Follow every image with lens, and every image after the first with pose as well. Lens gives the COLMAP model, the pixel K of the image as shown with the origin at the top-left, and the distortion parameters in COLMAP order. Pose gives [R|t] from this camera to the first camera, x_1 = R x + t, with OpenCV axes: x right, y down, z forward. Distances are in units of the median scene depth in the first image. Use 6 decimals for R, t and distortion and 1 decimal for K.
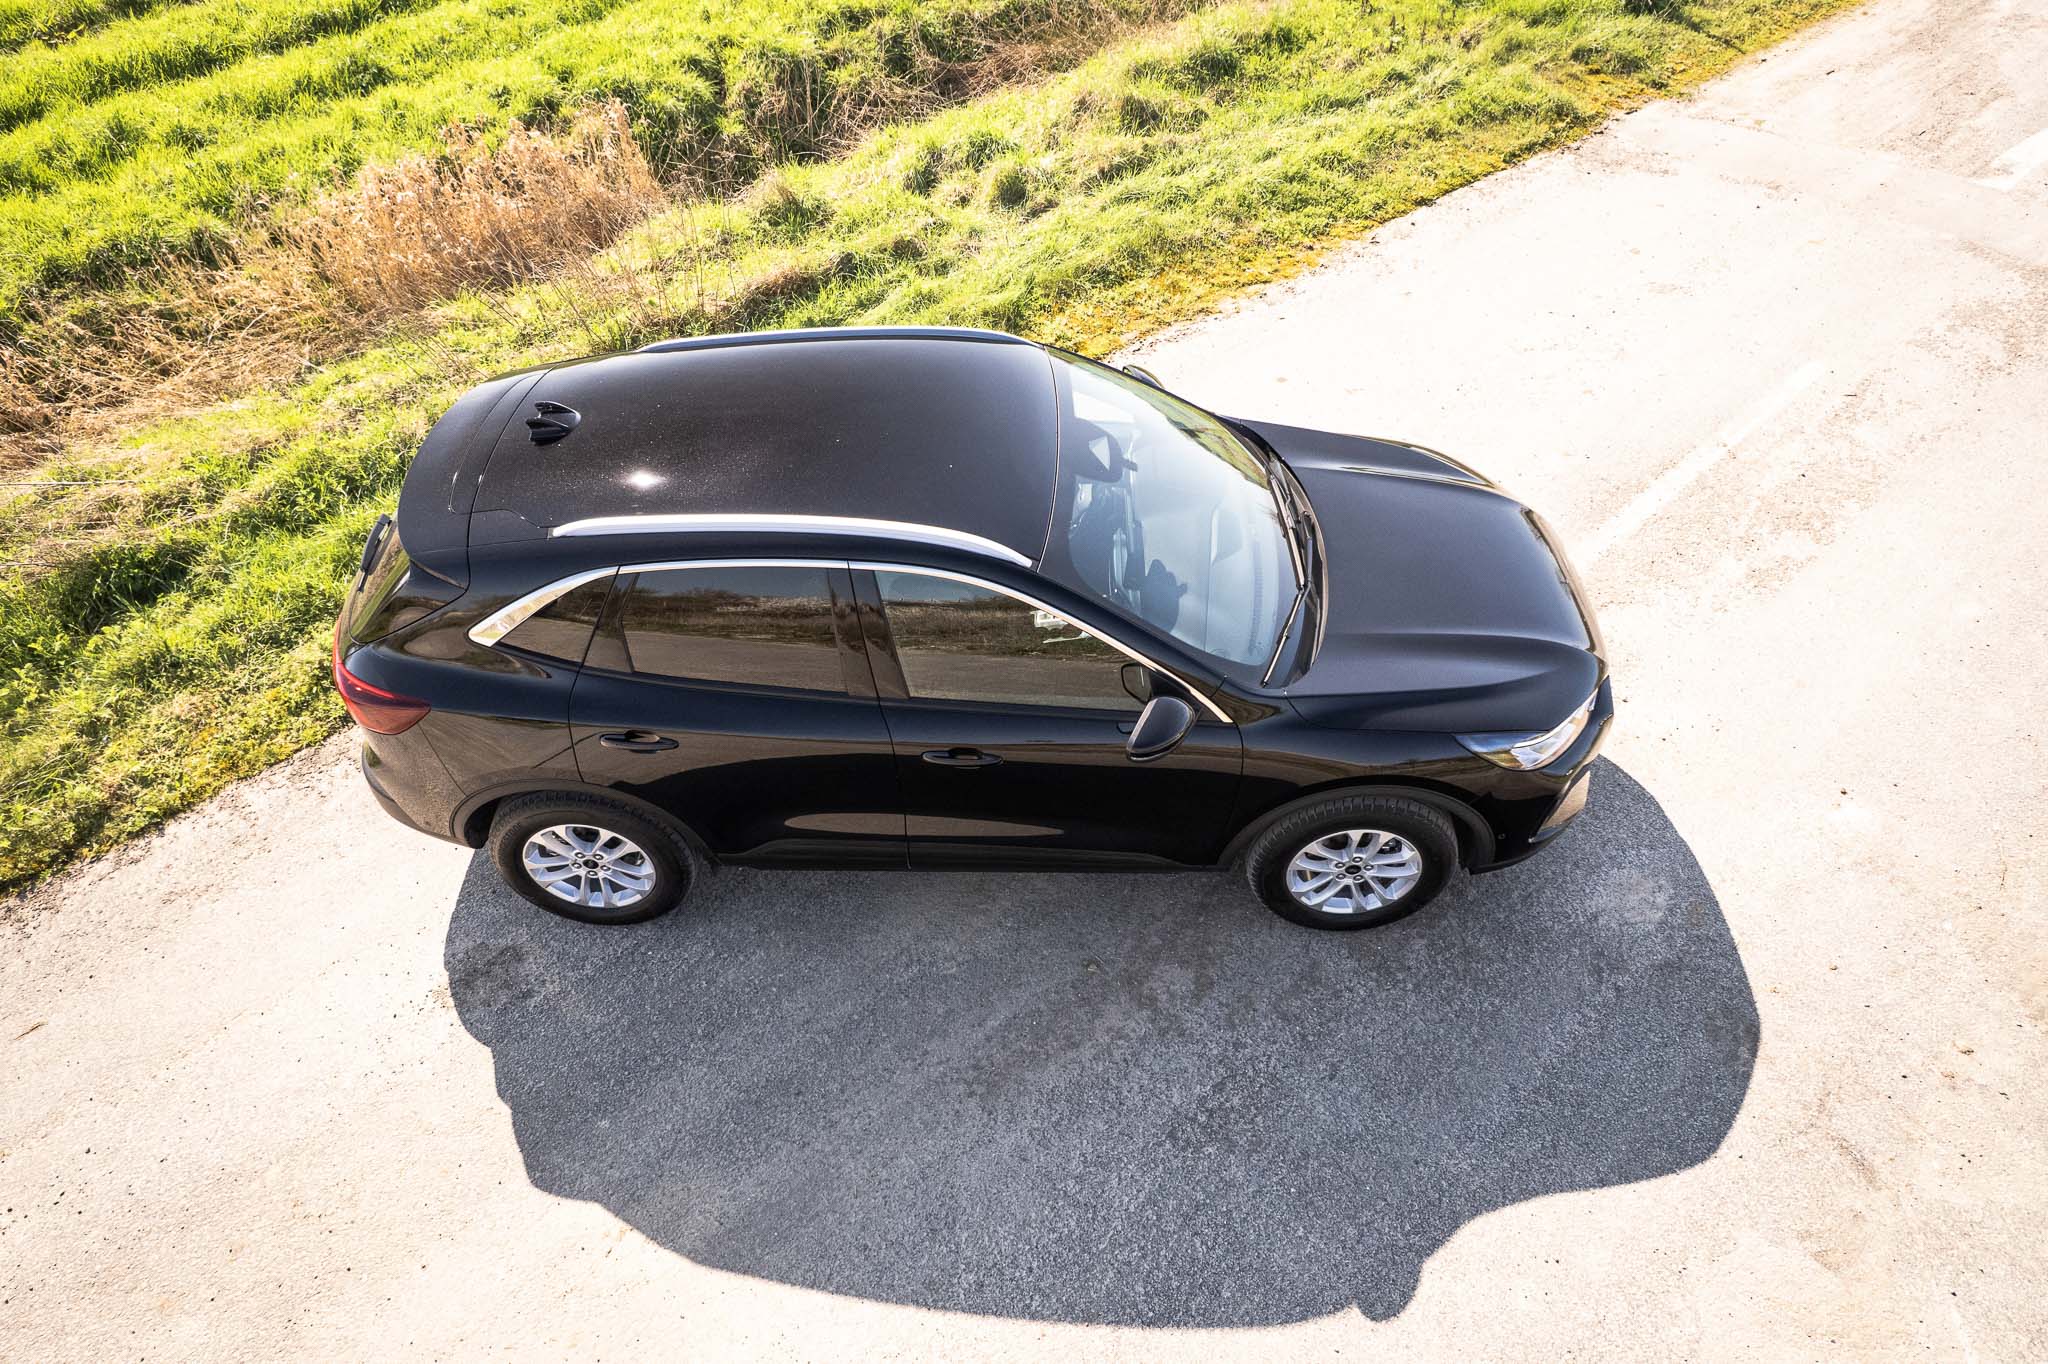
lens RADIAL K [[1347.2, 0, 1029.2], [0, 1347.2, 666.5], [0, 0, 1]] dist [-0.084336, 0.073181]
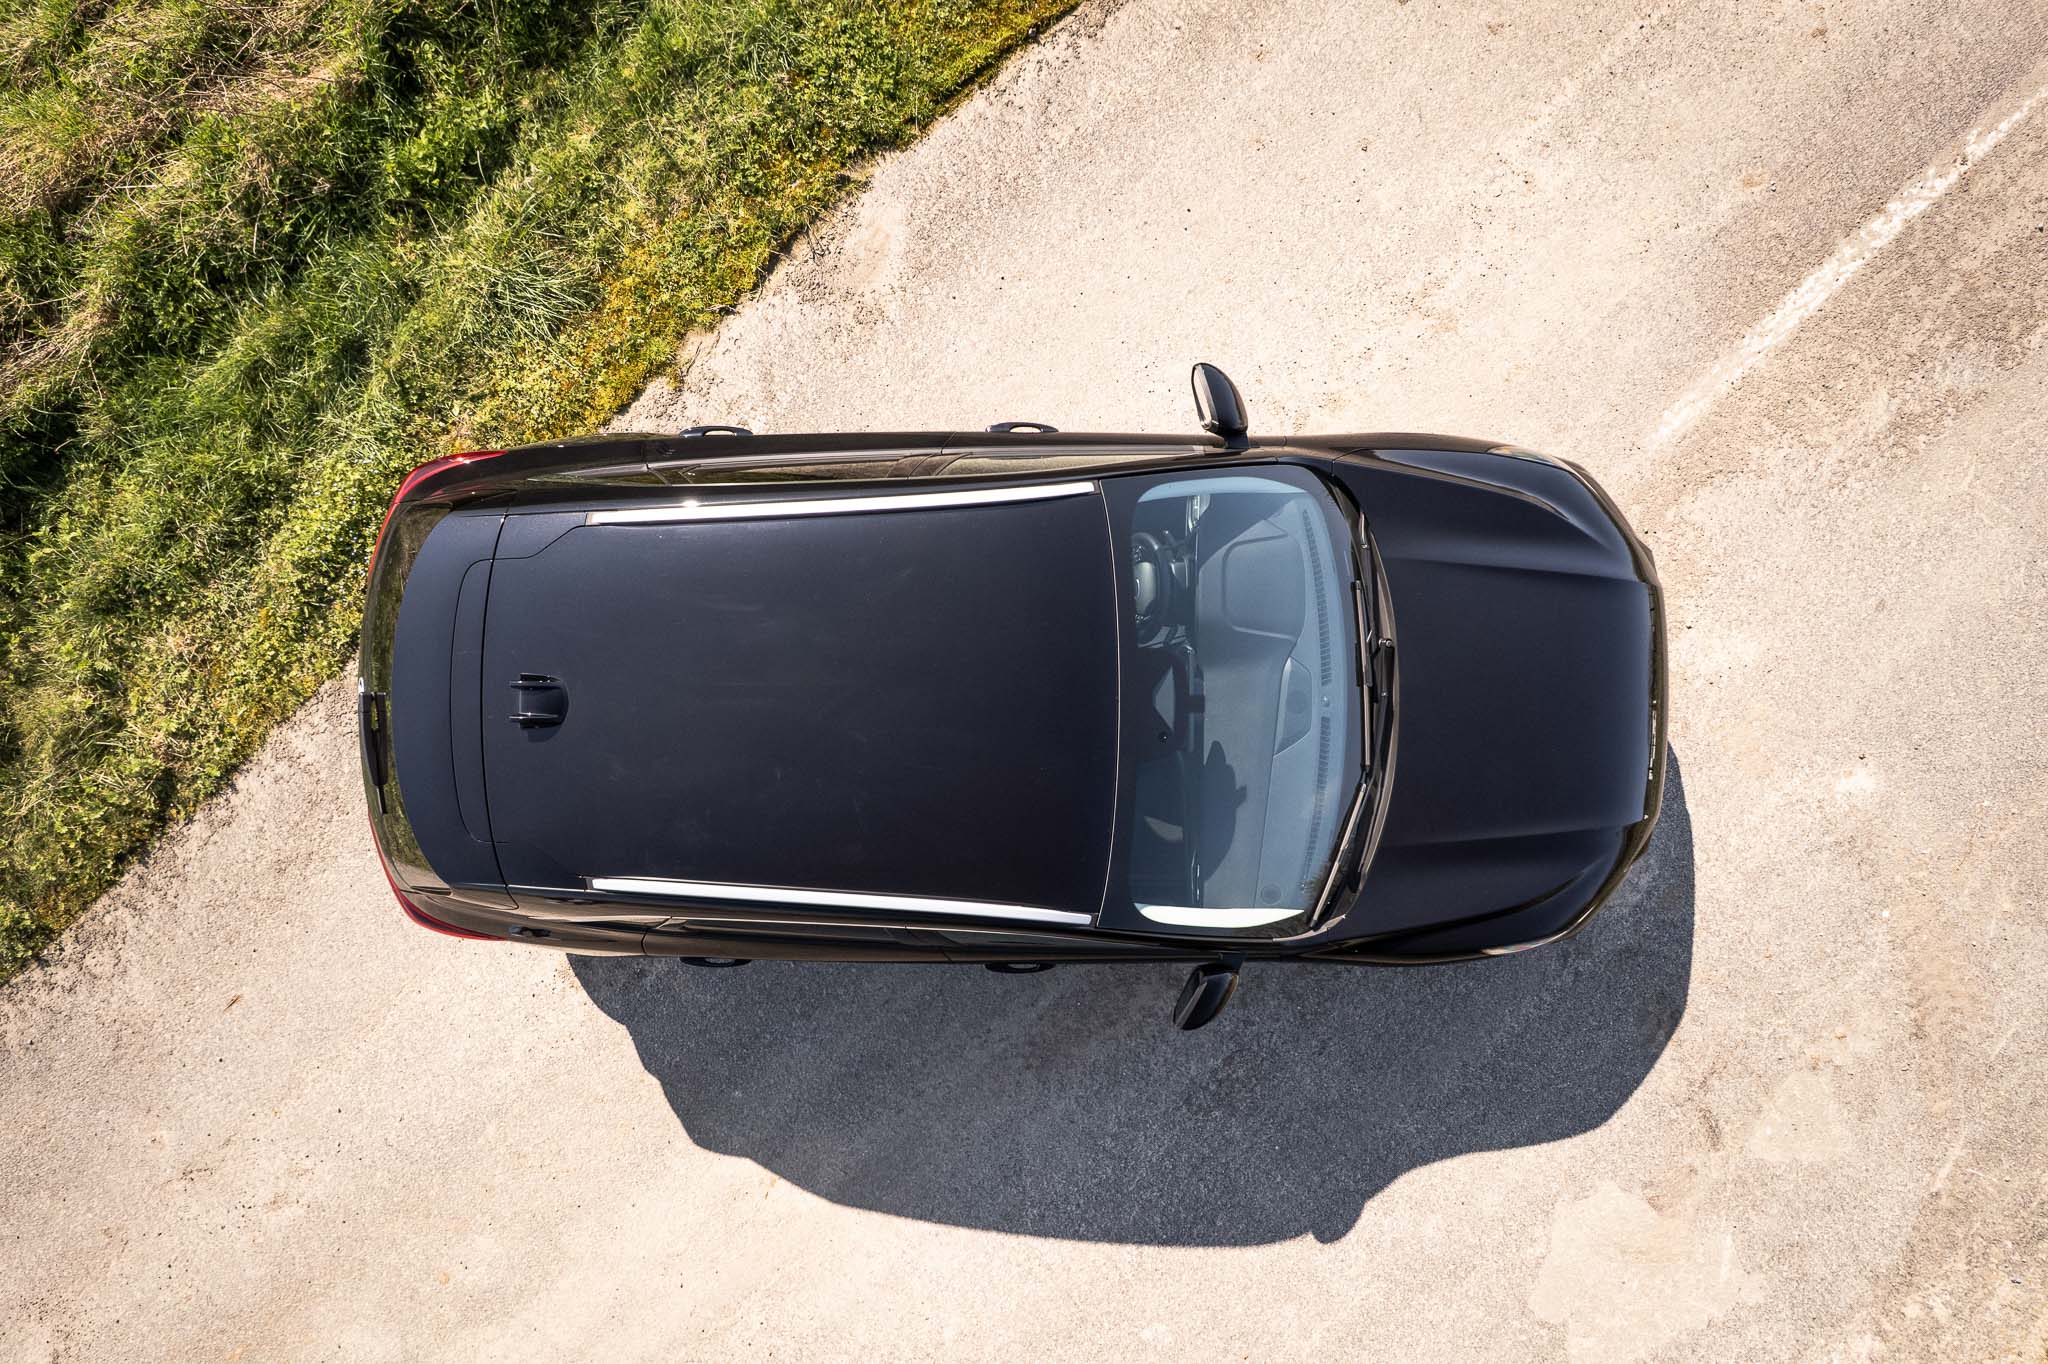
lens RADIAL K [[1347.2, 0, 1029.3], [0, 1347.2, 686.9], [0, 0, 1]] dist [-0.084336, 0.073181]
pose [[0.999823, -0.018781, 0.000978, -0.033718], [0.012021, 0.678199, 0.734780, -0.755165], [-0.014463, -0.734638, 0.678305, 0.377926]]
